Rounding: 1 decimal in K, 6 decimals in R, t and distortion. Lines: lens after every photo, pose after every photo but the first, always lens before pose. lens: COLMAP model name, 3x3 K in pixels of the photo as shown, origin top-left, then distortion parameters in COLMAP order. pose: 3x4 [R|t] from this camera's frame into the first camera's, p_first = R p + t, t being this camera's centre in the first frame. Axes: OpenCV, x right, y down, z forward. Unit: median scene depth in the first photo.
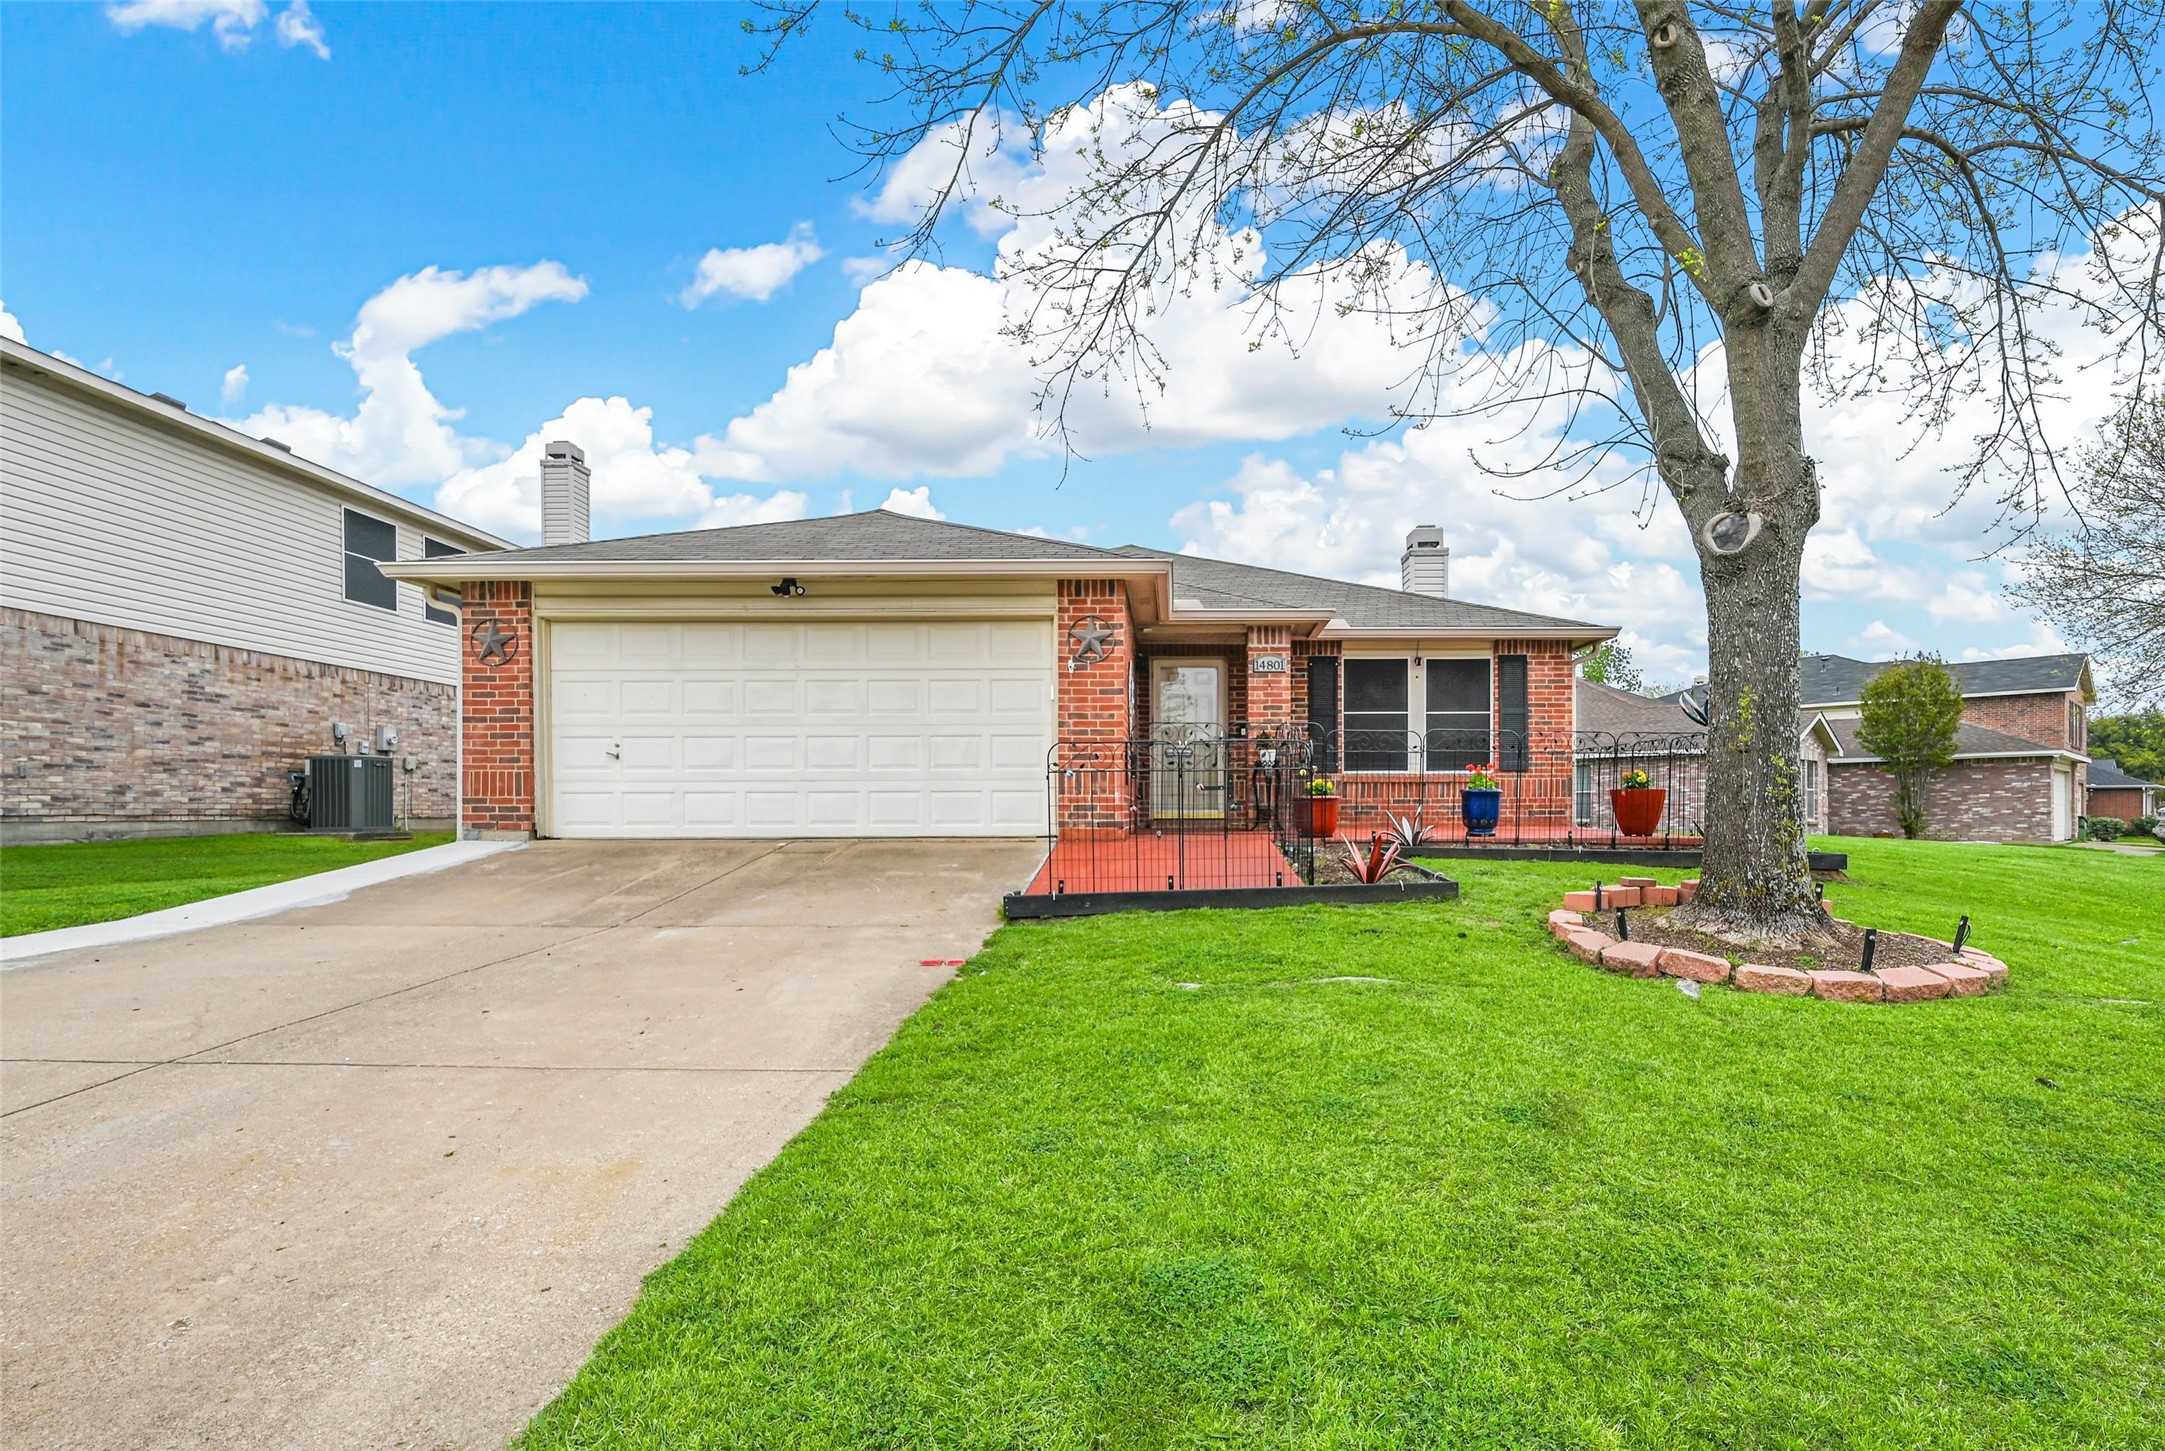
lens RADIAL K [[928.5, 0, 1082.4], [0, 928.5, 740.3], [0, 0, 1]] dist [0.013947, 0.000159]
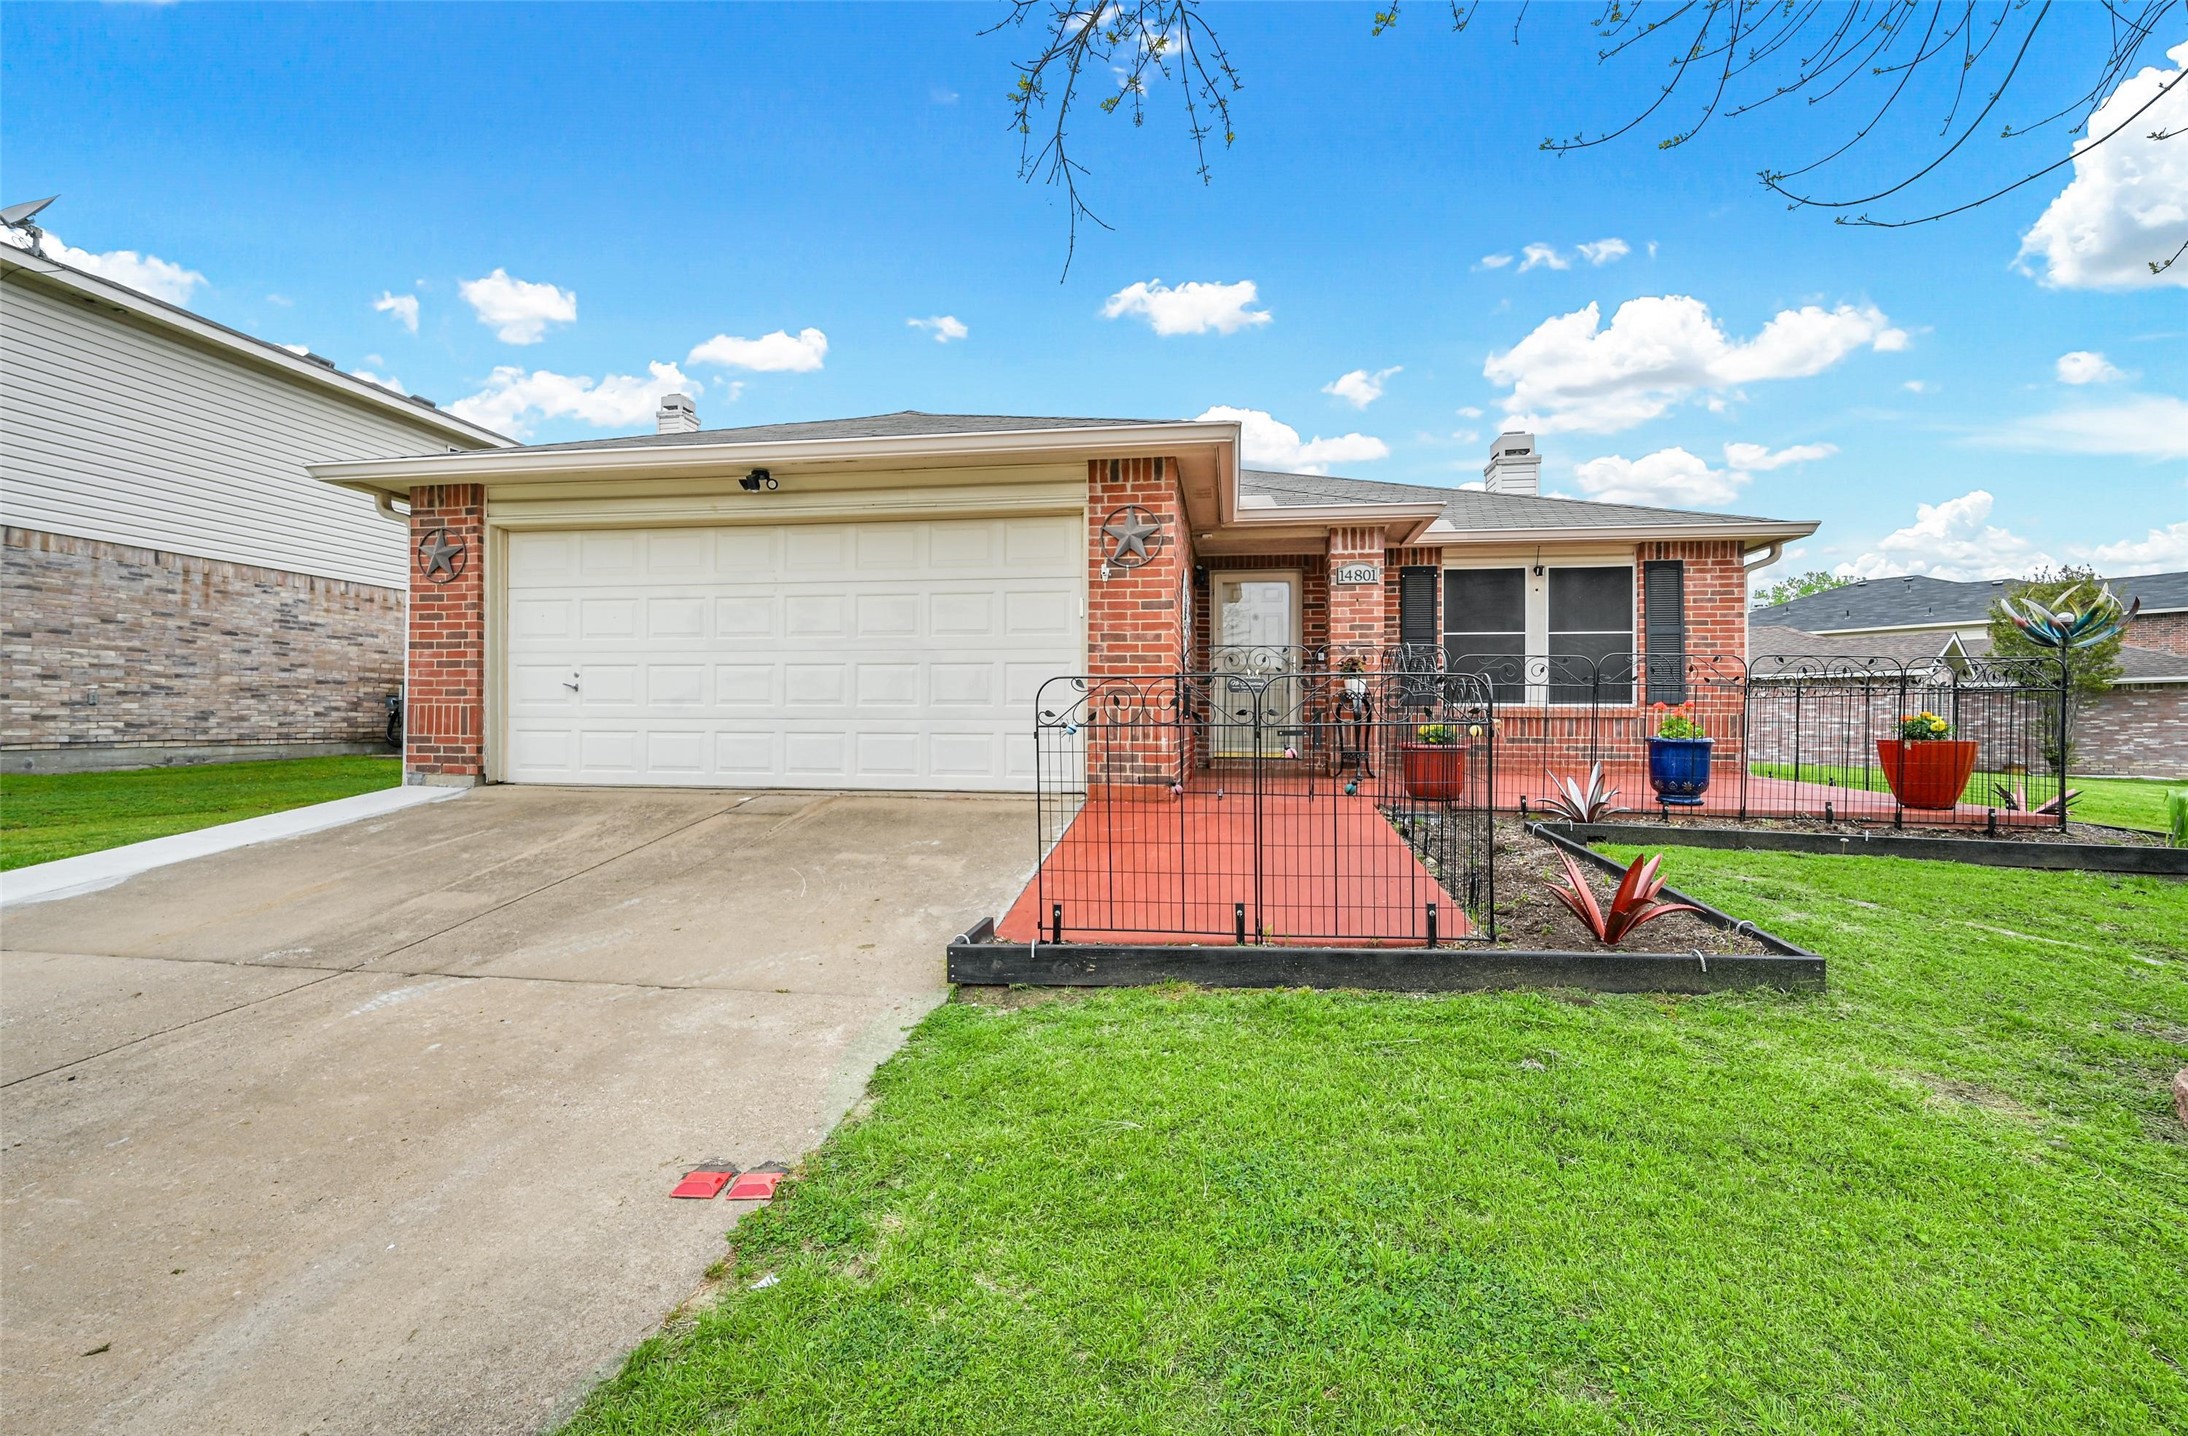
lens RADIAL K [[873.9, 0, 1069.2], [0, 873.9, 694.9], [0, 0, 1]] dist [0.001071, 0.001209]
pose [[0.996012, 0.001233, -0.089214, 0.017172], [0.001914, 0.999379, 0.035185, -0.003219], [0.089202, -0.035216, 0.995391, 0.208392]]
